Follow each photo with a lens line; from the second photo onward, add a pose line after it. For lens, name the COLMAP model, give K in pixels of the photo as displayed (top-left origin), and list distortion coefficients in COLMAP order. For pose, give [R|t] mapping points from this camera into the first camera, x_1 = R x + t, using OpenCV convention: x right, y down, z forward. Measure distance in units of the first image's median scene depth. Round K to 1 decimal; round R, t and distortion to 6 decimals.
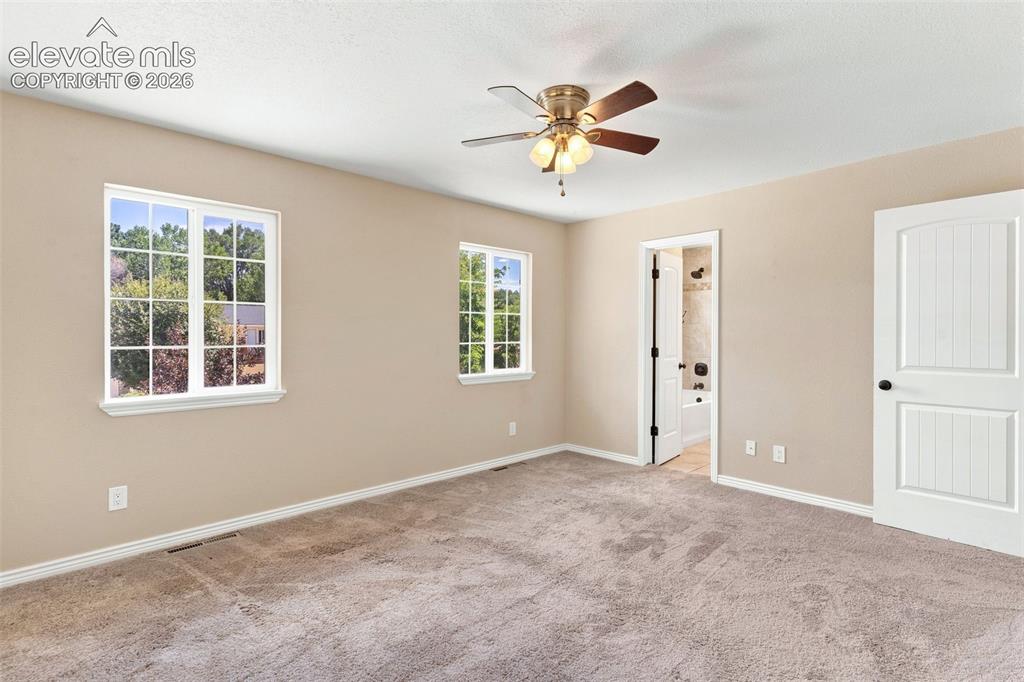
lens RADIAL K [[494.3, 0, 513.3], [0, 494.3, 335.2], [0, 0, 1]] dist [0.002389, -0.000977]
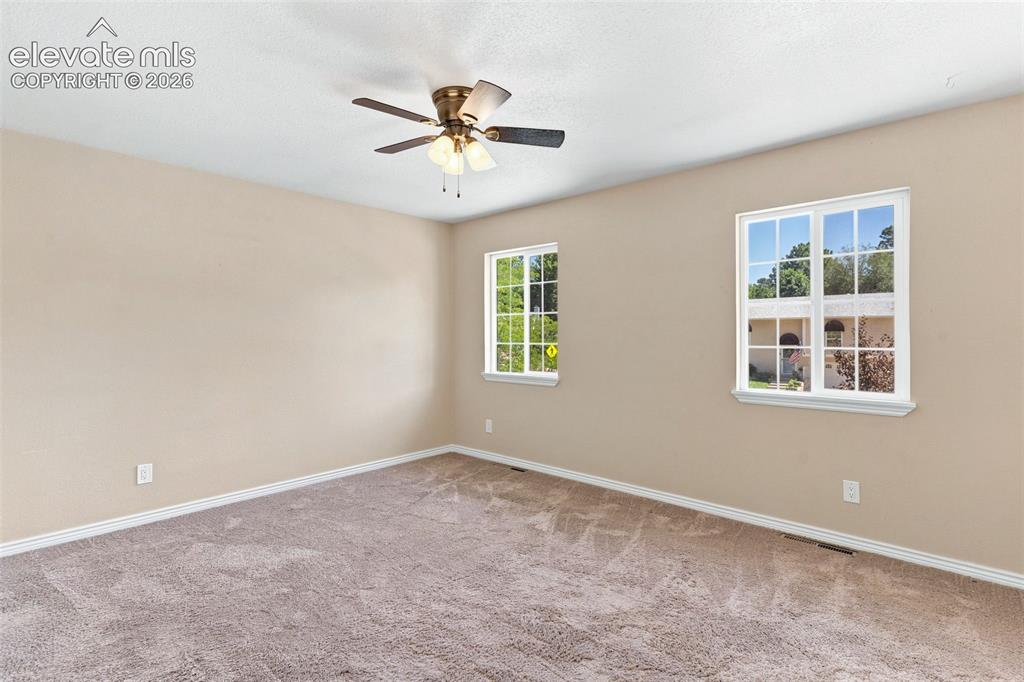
lens RADIAL K [[494.3, 0, 513.3], [0, 494.3, 335.2], [0, 0, 1]] dist [0.002389, -0.000977]
pose [[0.075741, -0.000633, -0.997127, 0.853629], [-0.003317, 0.999994, -0.000887, 0.001373], [0.997122, 0.003375, 0.075739, 0.812309]]
